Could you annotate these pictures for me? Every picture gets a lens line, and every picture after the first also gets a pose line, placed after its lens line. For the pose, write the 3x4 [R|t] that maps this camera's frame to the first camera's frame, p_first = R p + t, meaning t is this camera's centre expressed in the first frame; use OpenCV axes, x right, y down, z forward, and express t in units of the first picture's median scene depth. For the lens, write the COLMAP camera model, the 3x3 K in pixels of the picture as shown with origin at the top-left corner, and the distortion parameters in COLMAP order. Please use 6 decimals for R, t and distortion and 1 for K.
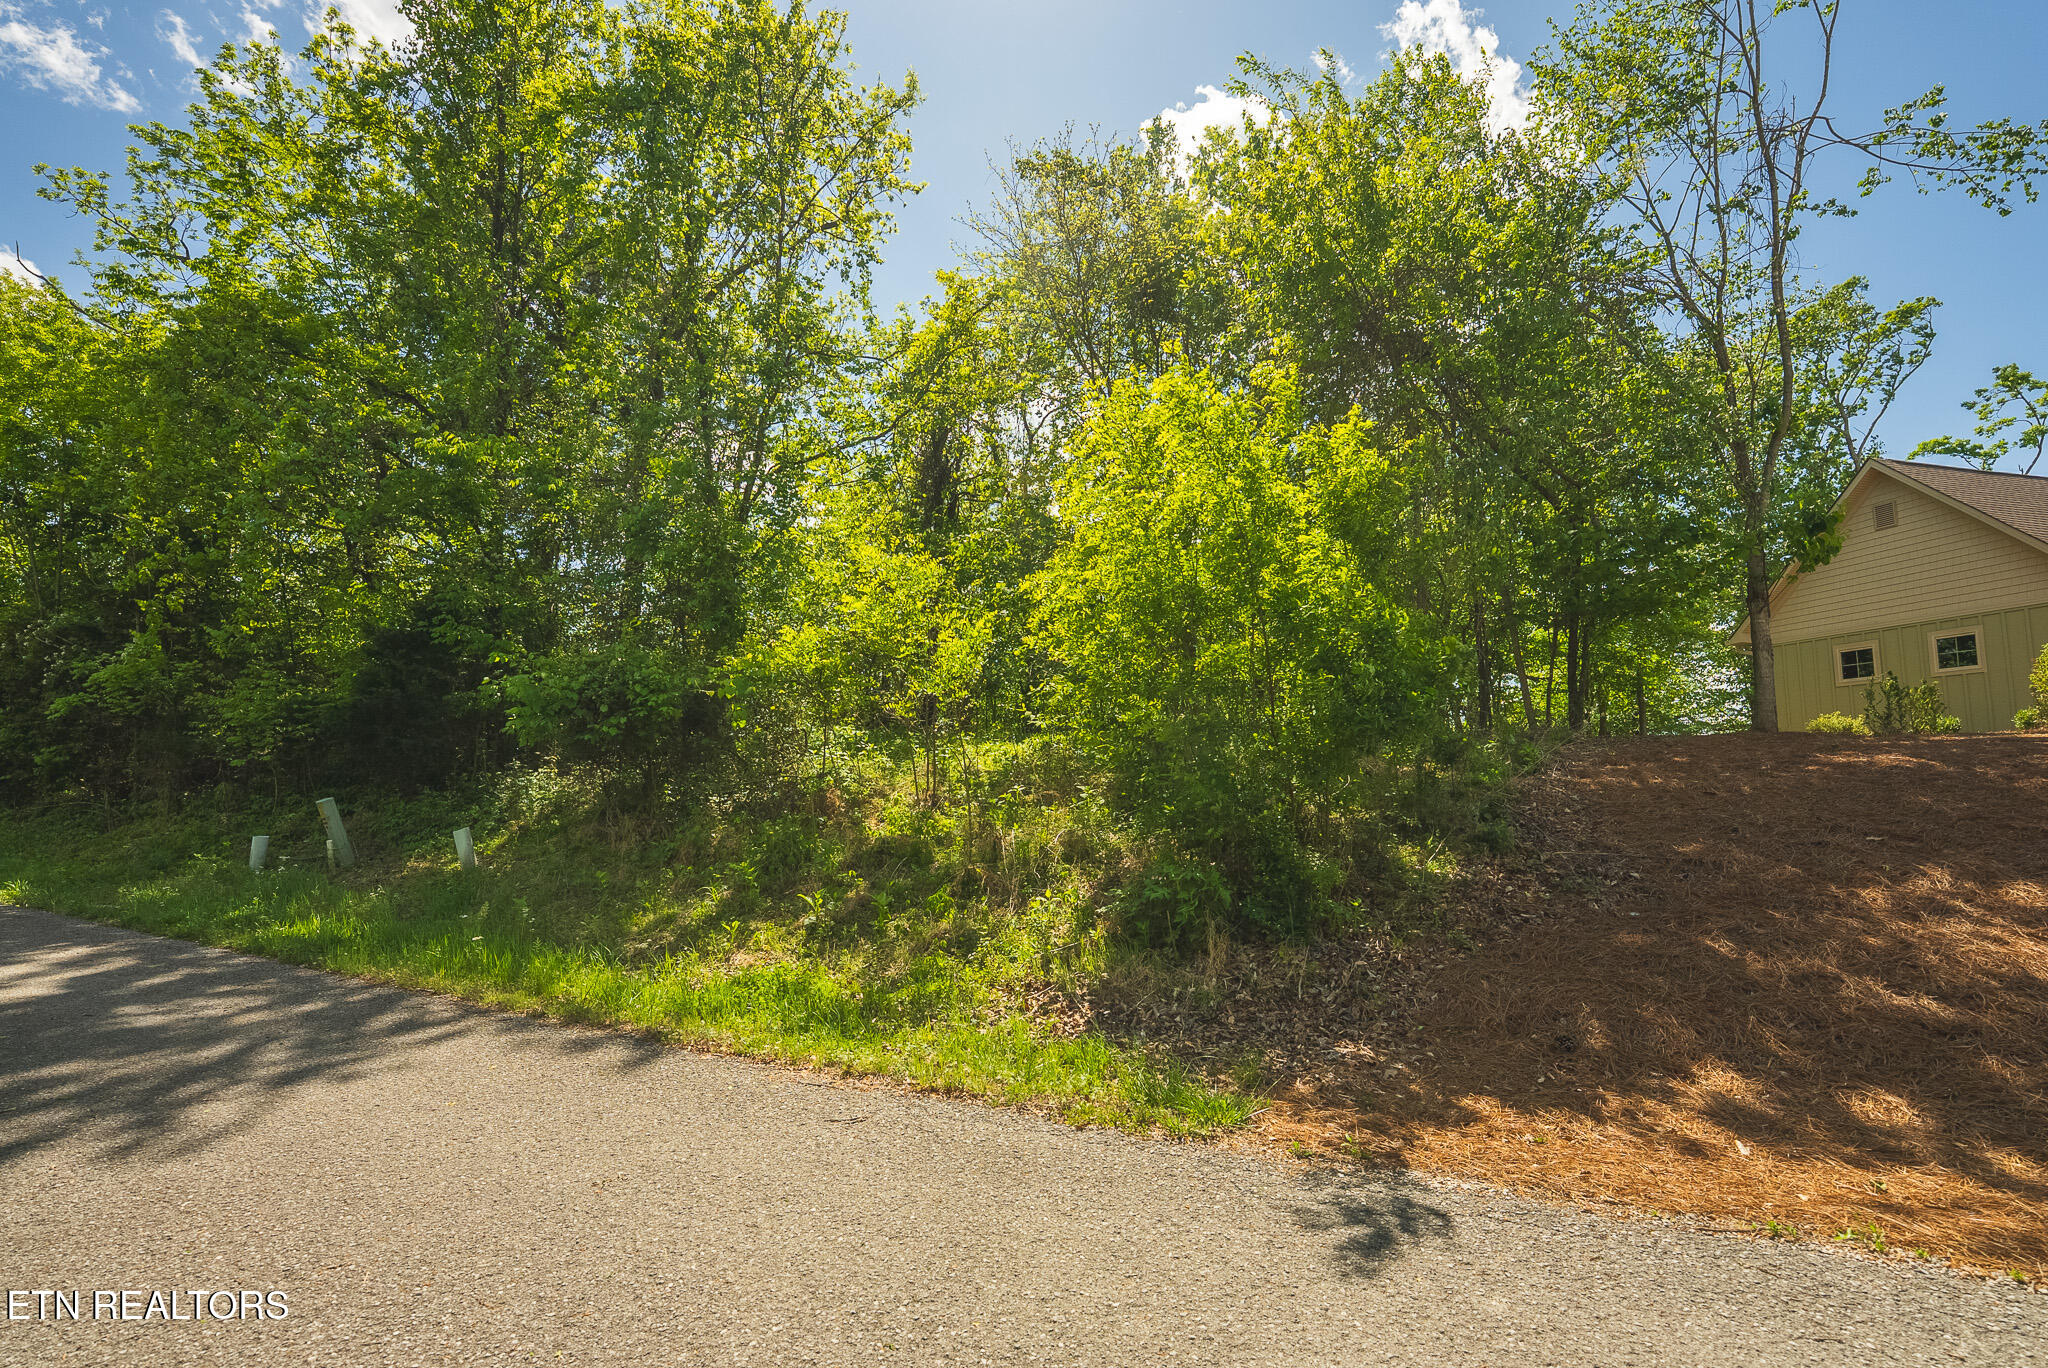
lens RADIAL K [[823.6, 0, 1024.0], [0, 823.6, 684.0], [0, 0, 1]] dist [-0.016700, 0.004513]
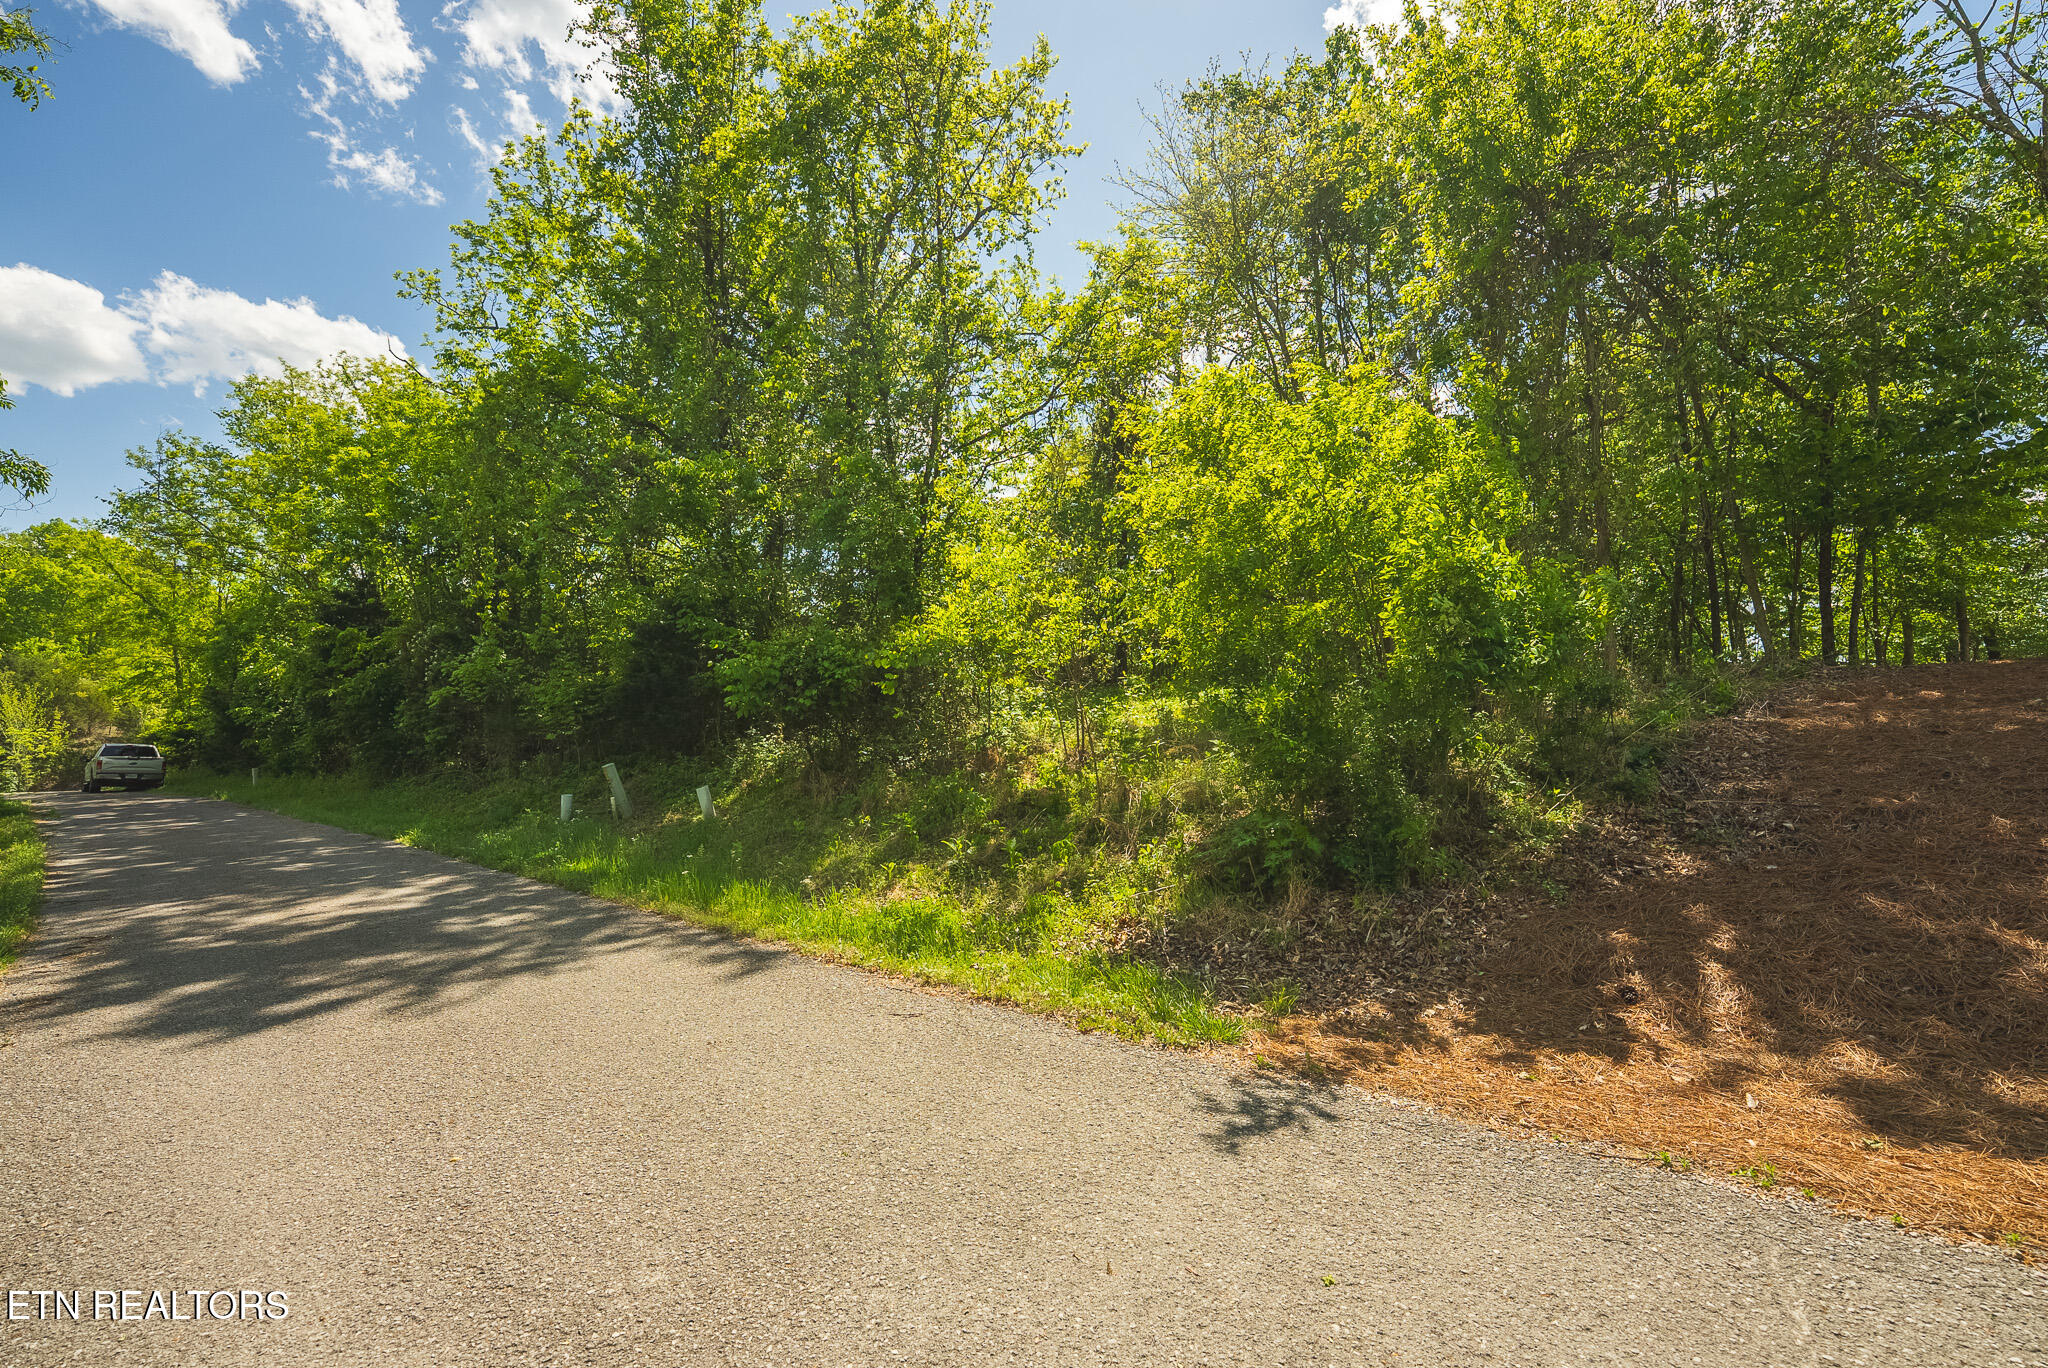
lens RADIAL K [[856.6, 0, 1073.5], [0, 856.6, 672.0], [0, 0, 1]] dist [-0.000152, -0.004110]
pose [[0.965532, -0.043341, -0.256650, 0.158335], [0.054453, 0.997855, 0.036345, -0.007681], [0.254524, -0.049067, 0.965821, -0.066418]]
